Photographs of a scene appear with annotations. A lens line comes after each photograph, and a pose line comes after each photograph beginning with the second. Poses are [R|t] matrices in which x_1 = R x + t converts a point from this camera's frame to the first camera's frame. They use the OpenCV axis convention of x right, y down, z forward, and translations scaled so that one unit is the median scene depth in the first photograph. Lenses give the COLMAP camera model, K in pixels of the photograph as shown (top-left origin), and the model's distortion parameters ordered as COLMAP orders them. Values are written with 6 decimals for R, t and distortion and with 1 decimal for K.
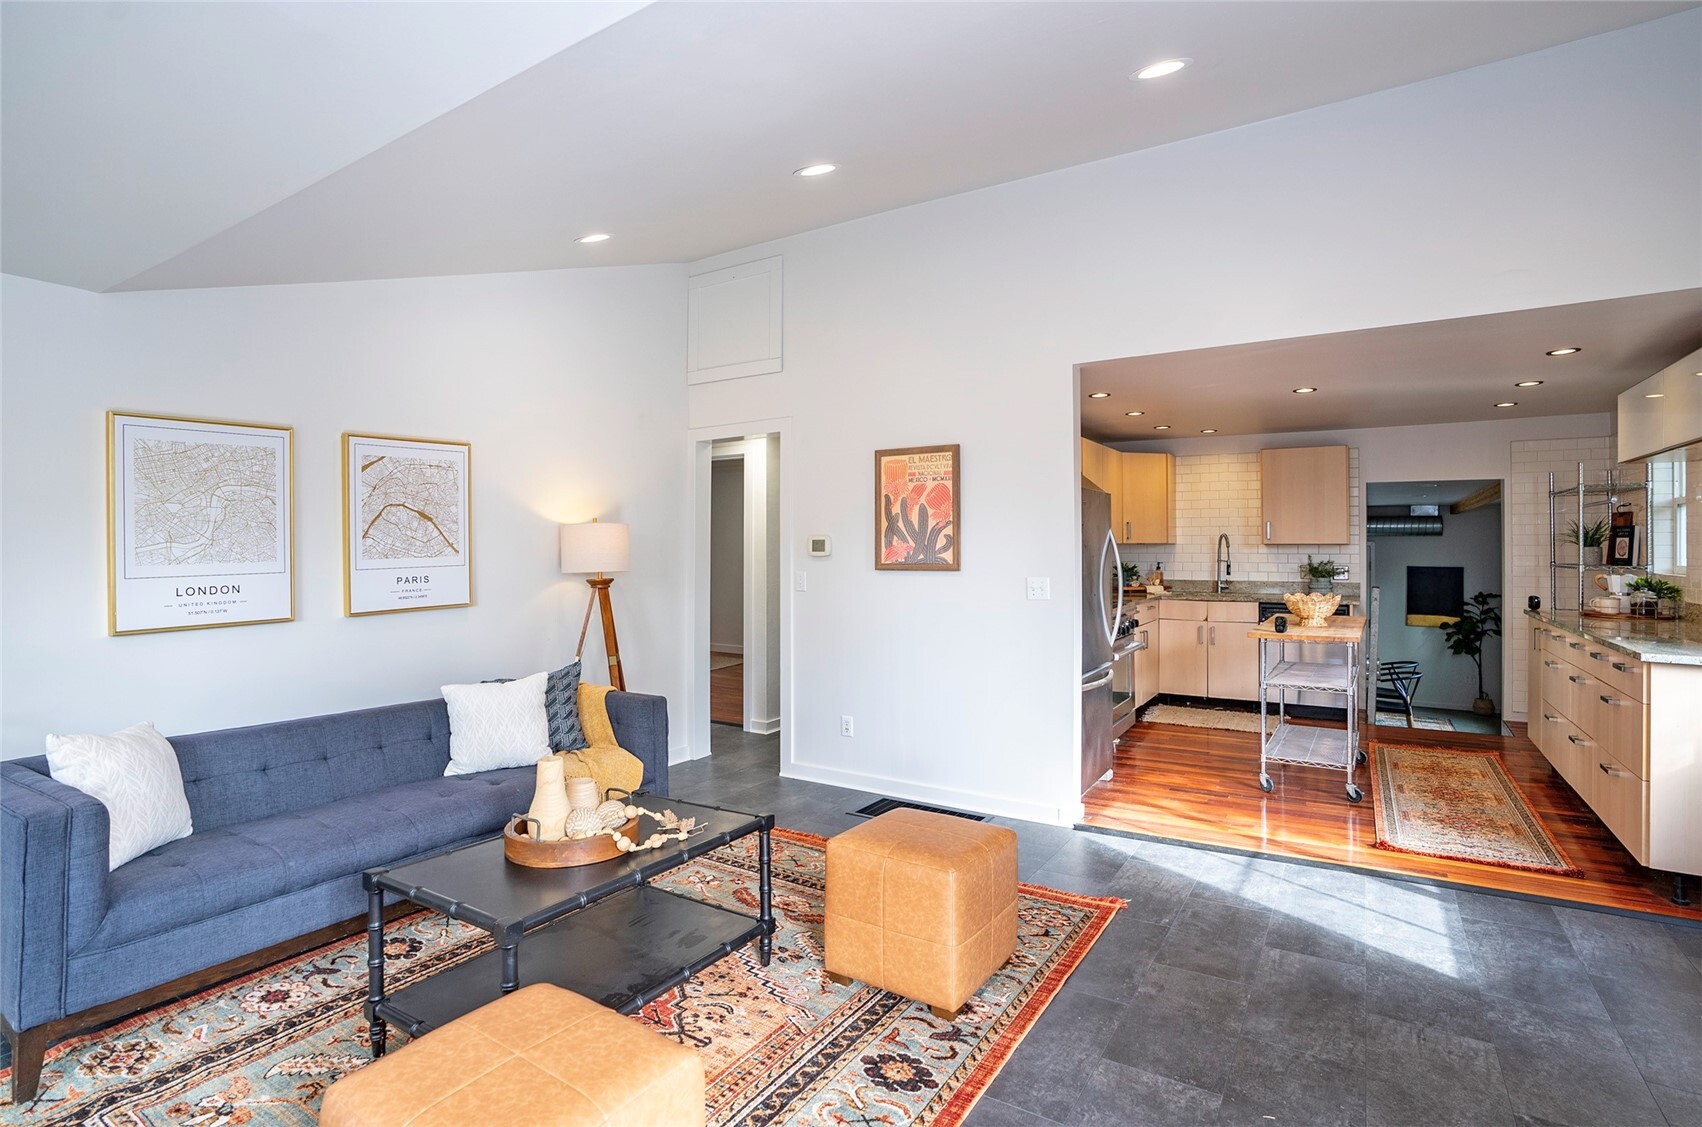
lens RADIAL K [[821.9, 0, 861.2], [0, 821.9, 542.4], [0, 0, 1]] dist [-0.074957, 0.025484]
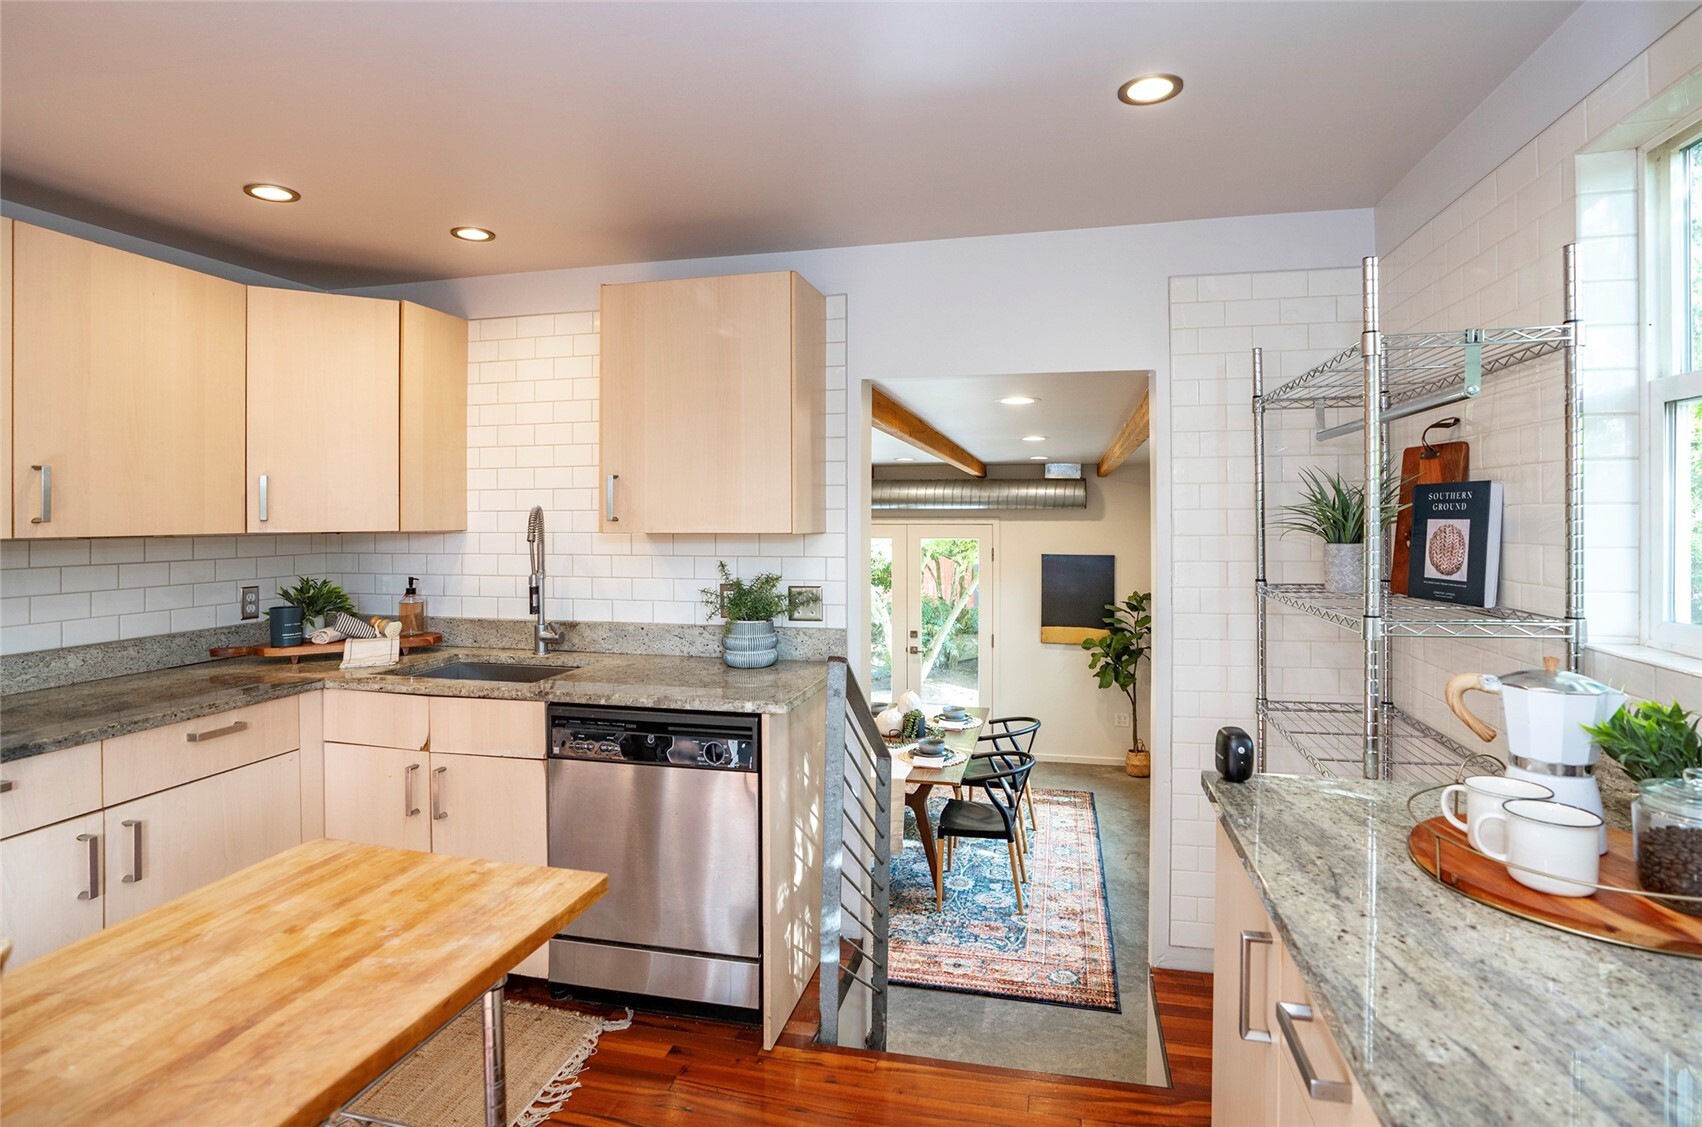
lens RADIAL K [[832.5, 0, 891.7], [0, 832.5, 541.2], [0, 0, 1]] dist [-0.077795, 0.031493]
pose [[0.937911, -0.014207, 0.346585, 0.757694], [0.002981, 0.999454, 0.032903, -0.010523], [-0.346863, -0.029827, 0.937441, 0.910785]]
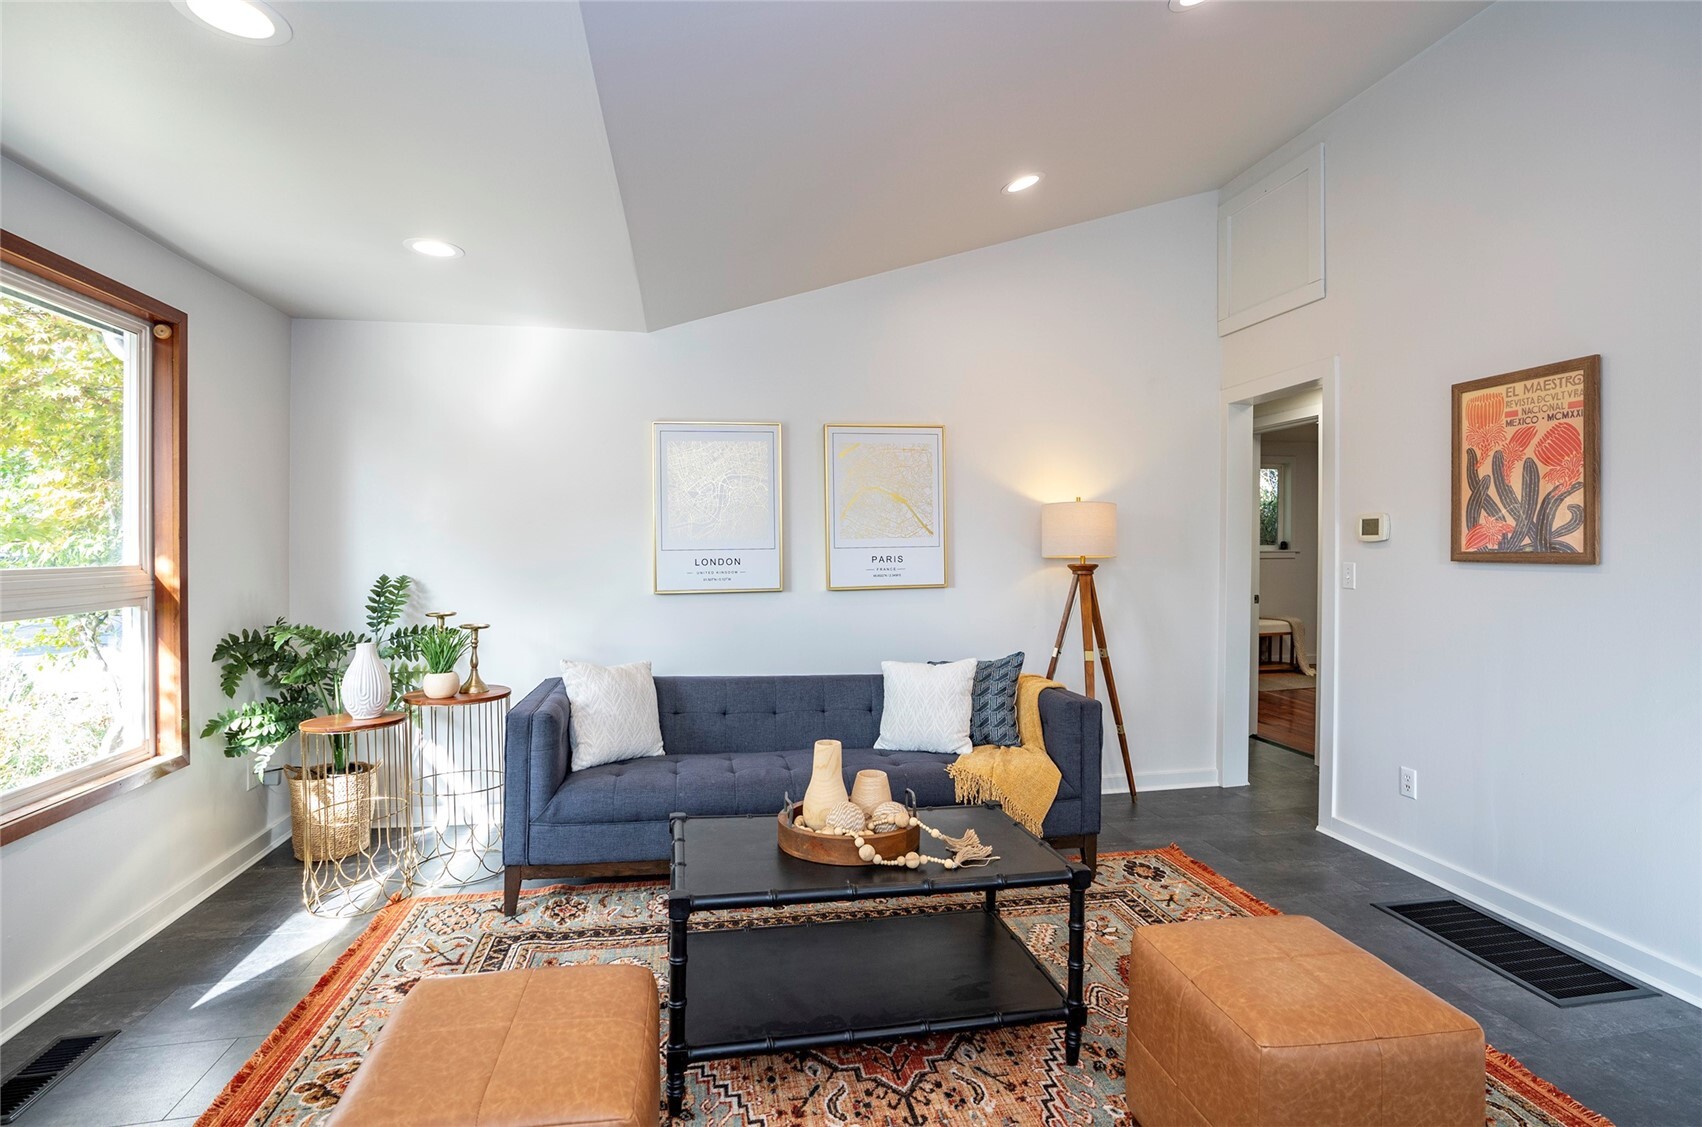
lens RADIAL K [[826.2, 0, 855.7], [0, 826.2, 547.1], [0, 0, 1]] dist [-0.066211, 0.027935]
pose [[0.682967, 0.008907, -0.730395, 0.173526], [-0.002153, 0.999946, 0.010182, 0.016842], [0.730446, -0.005381, 0.682949, 0.196479]]
